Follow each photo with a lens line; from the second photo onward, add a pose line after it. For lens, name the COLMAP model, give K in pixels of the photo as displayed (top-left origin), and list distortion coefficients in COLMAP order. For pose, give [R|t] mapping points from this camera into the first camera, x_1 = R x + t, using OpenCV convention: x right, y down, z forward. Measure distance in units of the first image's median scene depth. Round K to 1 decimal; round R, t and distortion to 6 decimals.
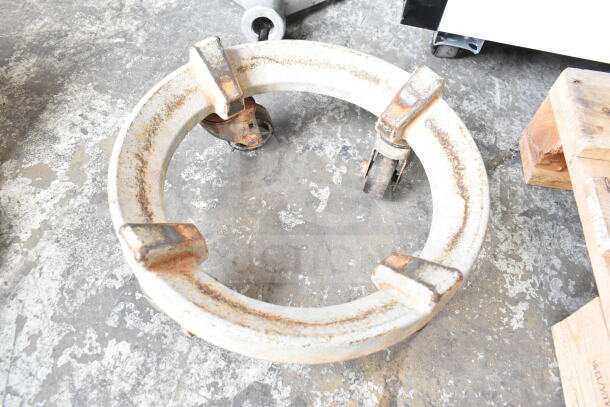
lens RADIAL K [[465.0, 0, 303.1], [0, 465.0, 201.2], [0, 0, 1]] dist [-0.020193, 0.010825]
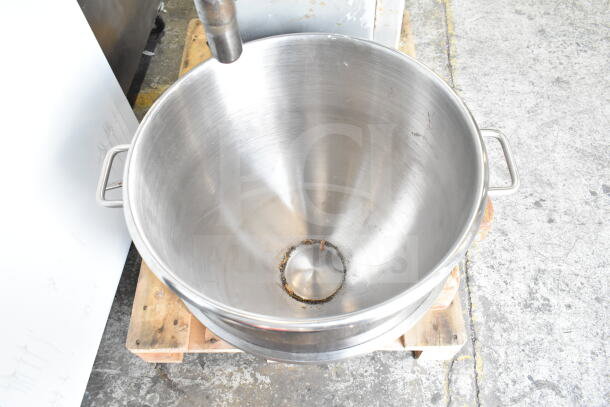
lens RADIAL K [[465.0, 0, 305.7], [0, 465.0, 202.1], [0, 0, 1]] dist [-0.020193, 0.010825]
pose [[-0.122505, -0.875269, 0.467864, 0.166136], [0.843065, 0.156966, 0.514396, -0.730639], [-0.523673, 0.457456, 0.718679, -0.867719]]
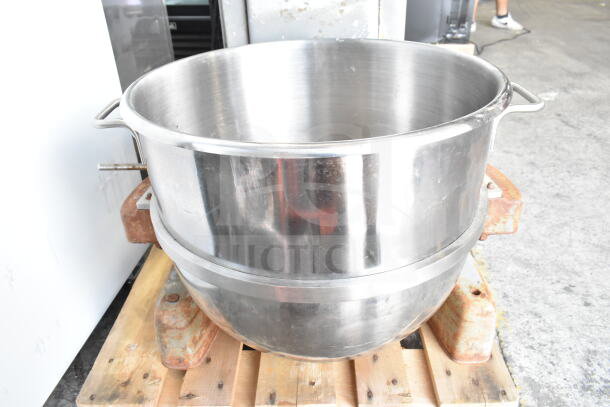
lens RADIAL K [[465.0, 0, 303.7], [0, 465.0, 199.2], [0, 0, 1]] dist [-0.020193, 0.010825]
pose [[-0.105150, -0.550410, 0.828246, -0.282702], [0.839088, 0.397902, 0.370952, -0.487303], [-0.533736, 0.733977, 0.420003, -0.337639]]
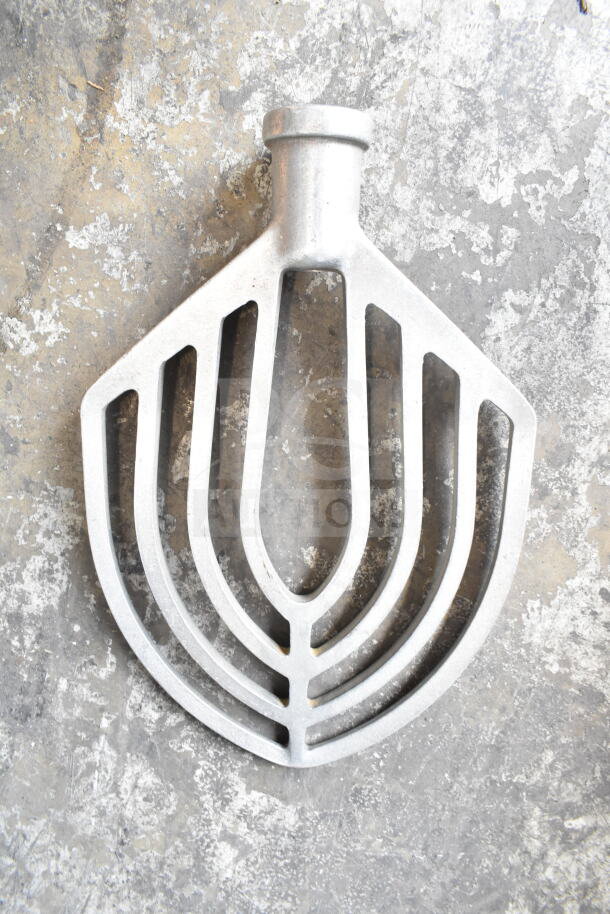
lens RADIAL K [[696.8, 0, 306.6], [0, 696.8, 457.4], [0, 0, 1]] dist [-0.020193, 0.010825]
pose [[-0.996861, -0.024347, -0.075333, -0.047924], [-0.008848, -0.911315, 0.411614, -0.399370], [-0.078674, 0.410989, 0.908239, 0.224834]]
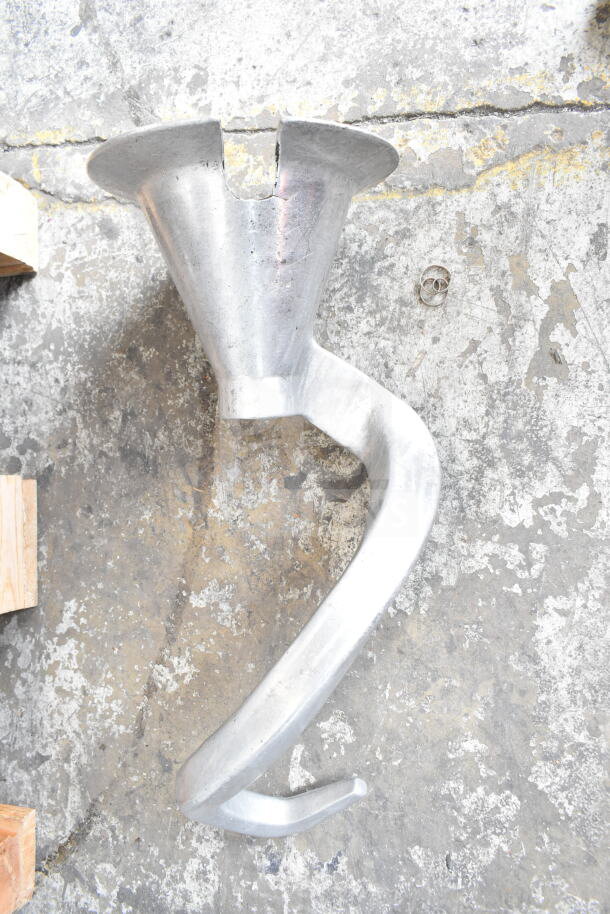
lens RADIAL K [[696.8, 0, 295.9], [0, 696.8, 455.6], [0, 0, 1]] dist [-0.020193, 0.010825]
pose [[-0.962824, 0.144130, 0.228467, -0.282257], [0.027203, -0.789733, 0.612847, -0.295992], [0.268758, 0.596278, 0.756453, -0.053505]]
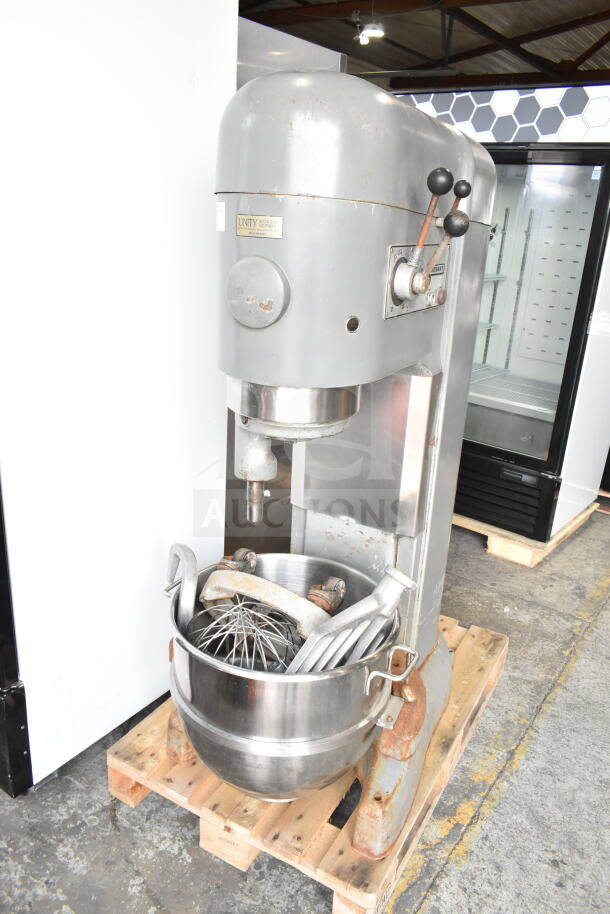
lens RADIAL K [[696.8, 0, 302.5], [0, 696.8, 458.9], [0, 0, 1]] dist [-0.020193, 0.010825]
pose [[0.386752, -0.350884, 0.852821, -1.261764], [0.744866, 0.664083, -0.064565, -0.320667], [-0.543689, 0.660208, 0.518197, -1.913298]]
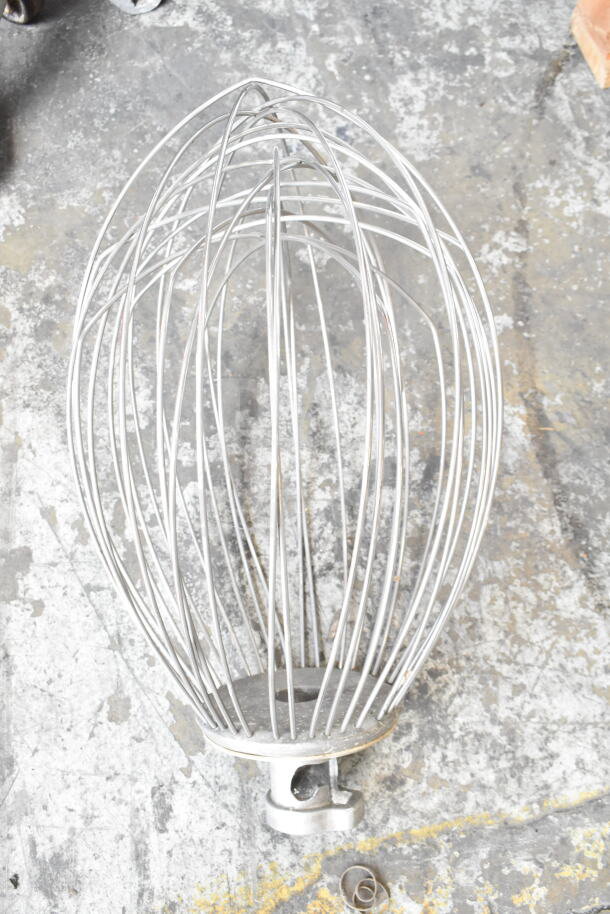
lens RADIAL K [[919.6, 0, 312.0], [0, 919.6, 457.3], [0, 0, 1]] dist [-0.018699, 0.000000]
pose [[0.920247, -0.383562, 0.077624, -0.272547], [0.360028, 0.907540, 0.216220, 0.012915], [-0.153381, -0.171029, 0.973254, -0.416898]]
